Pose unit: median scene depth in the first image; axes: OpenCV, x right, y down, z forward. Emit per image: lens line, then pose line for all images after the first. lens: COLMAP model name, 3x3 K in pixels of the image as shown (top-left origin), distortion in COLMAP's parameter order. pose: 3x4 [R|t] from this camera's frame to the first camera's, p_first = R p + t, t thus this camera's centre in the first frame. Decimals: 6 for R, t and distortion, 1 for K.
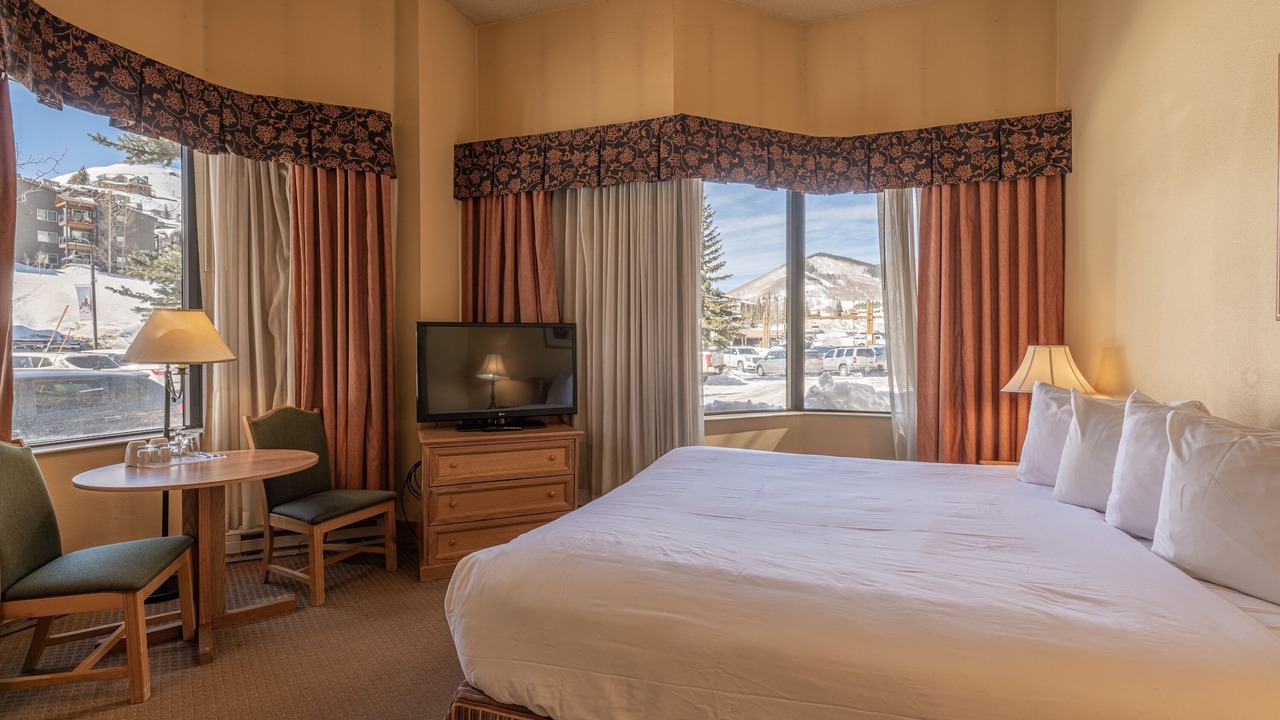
lens RADIAL K [[570.0, 0, 645.0], [0, 570.0, 355.9], [0, 0, 1]] dist [-0.002632, -0.000212]
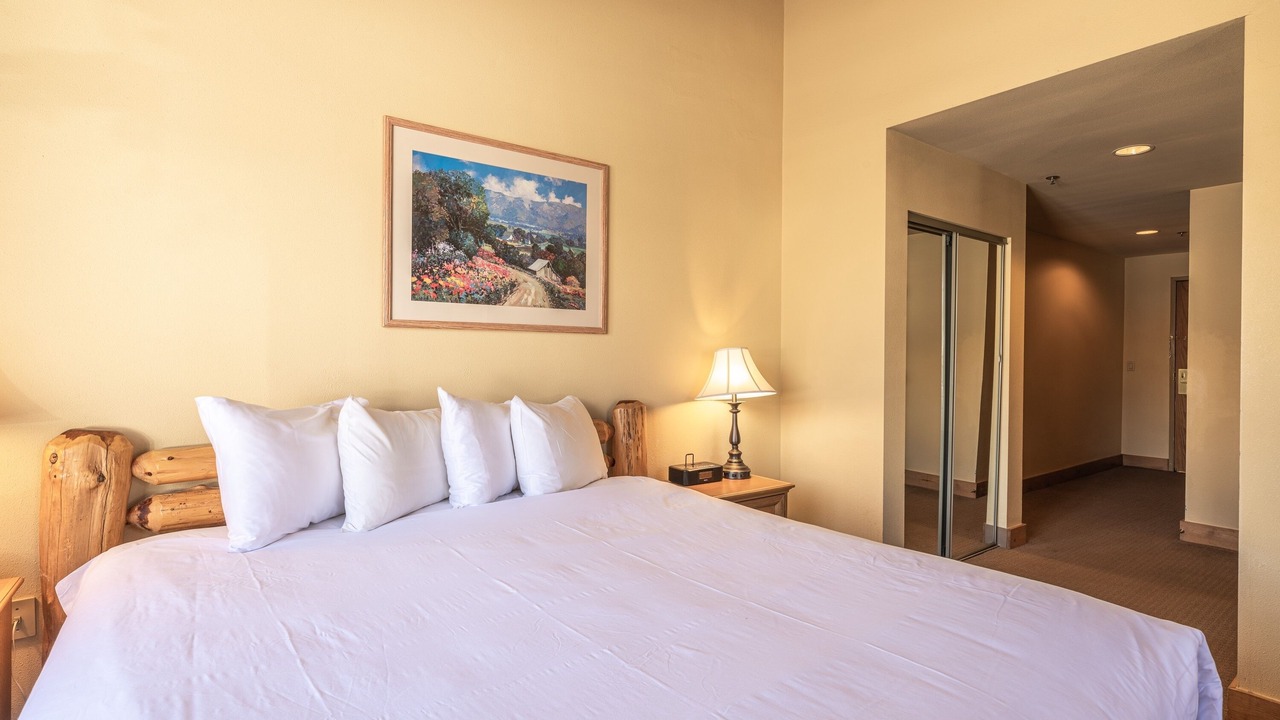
lens RADIAL K [[623.5, 0, 643.6], [0, 623.5, 355.7], [0, 0, 1]] dist [-0.000355, -0.000982]
pose [[-0.829888, -0.011635, 0.557809, -0.070533], [-0.004558, 0.999891, 0.014076, -0.009950], [-0.557912, 0.009139, -0.829850, 0.900811]]
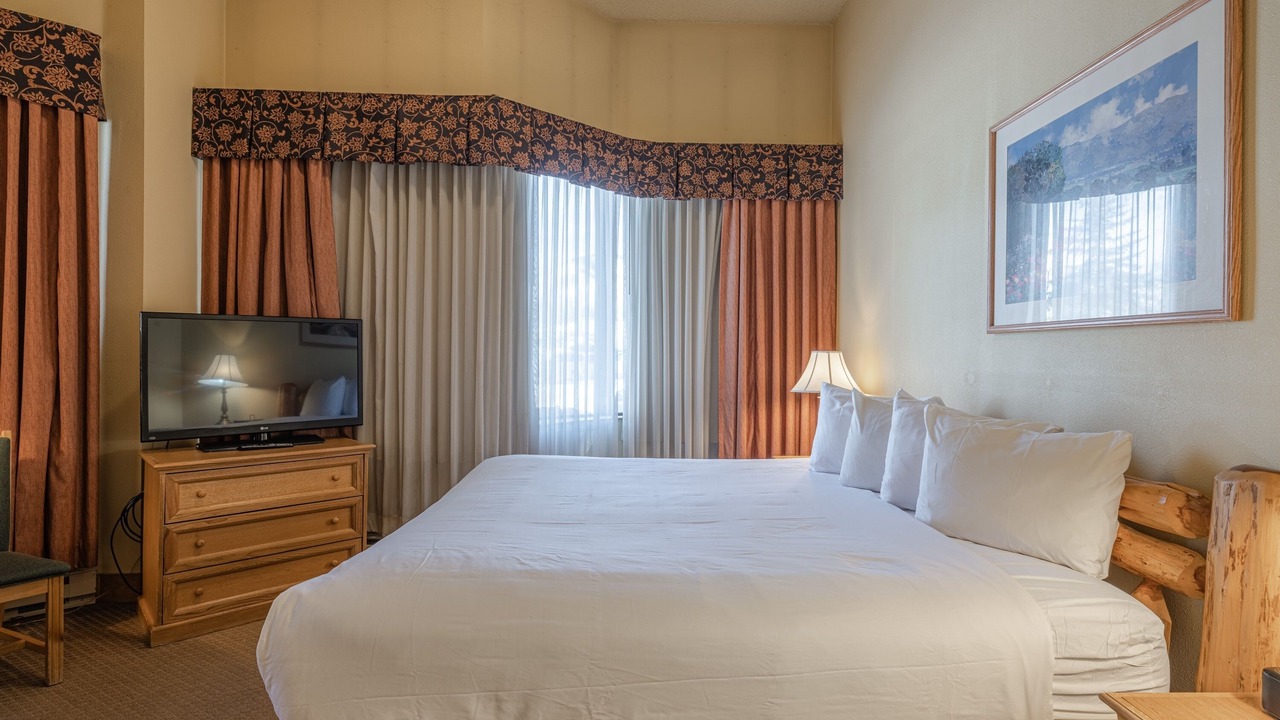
lens RADIAL K [[623.5, 0, 643.6], [0, 623.5, 355.7], [0, 0, 1]] dist [-0.000355, -0.000982]
pose [[0.935554, 0.007468, 0.353104, -0.060604], [-0.006001, 0.999968, -0.005249, 0.000016], [-0.353132, 0.002792, 0.935569, -0.026522]]
